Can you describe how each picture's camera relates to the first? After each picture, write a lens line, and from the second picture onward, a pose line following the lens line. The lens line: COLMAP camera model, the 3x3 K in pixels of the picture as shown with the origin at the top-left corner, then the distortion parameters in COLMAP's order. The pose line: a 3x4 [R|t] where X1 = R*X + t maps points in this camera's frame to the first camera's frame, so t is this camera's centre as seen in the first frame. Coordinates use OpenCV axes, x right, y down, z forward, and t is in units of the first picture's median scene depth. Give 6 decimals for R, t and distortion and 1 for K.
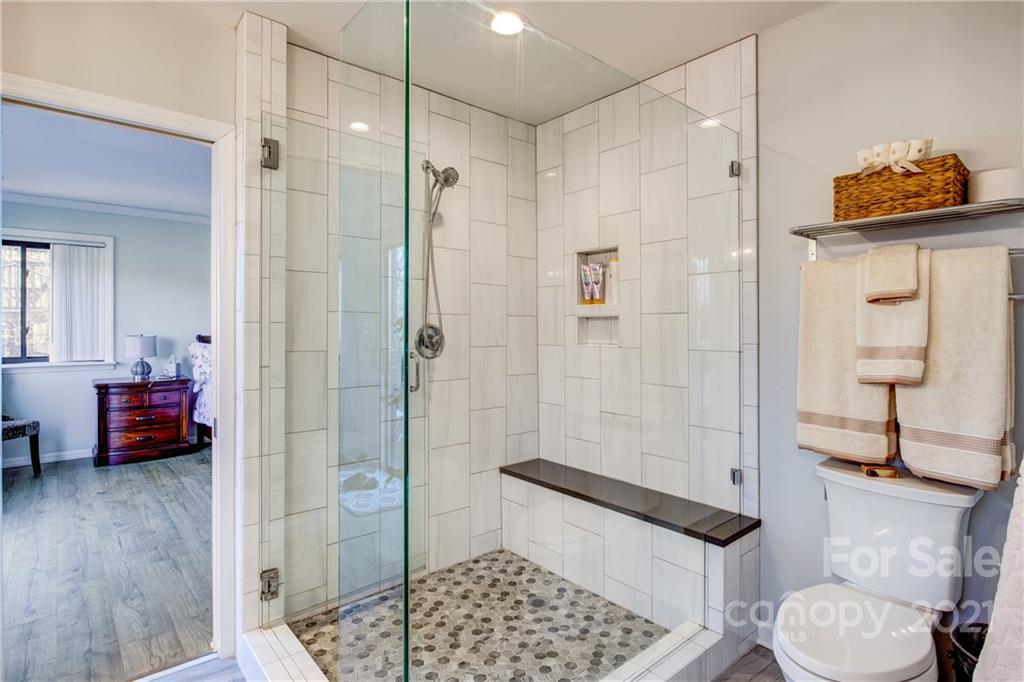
lens RADIAL K [[520.5, 0, 512.4], [0, 520.5, 334.7], [0, 0, 1]] dist [-0.004725, -0.001498]
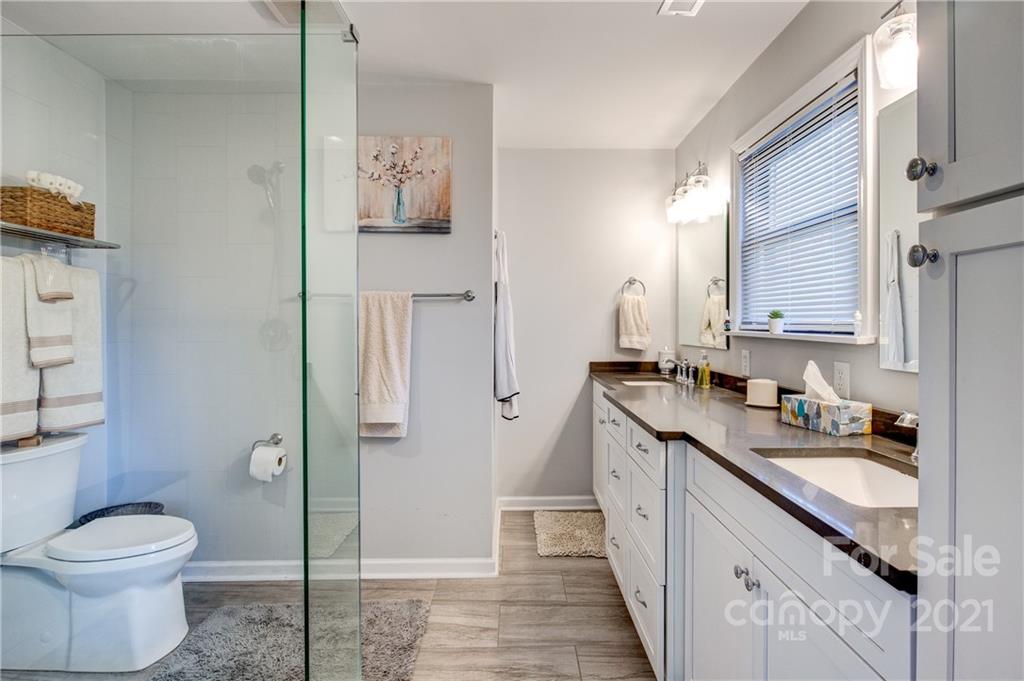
lens RADIAL K [[520.5, 0, 513.1], [0, 520.5, 332.3], [0, 0, 1]] dist [-0.004725, -0.001498]
pose [[-0.759594, -0.010503, 0.650312, -0.587115], [0.004239, 0.999768, 0.021099, -0.005051], [-0.650383, 0.018783, -0.759374, 0.763607]]
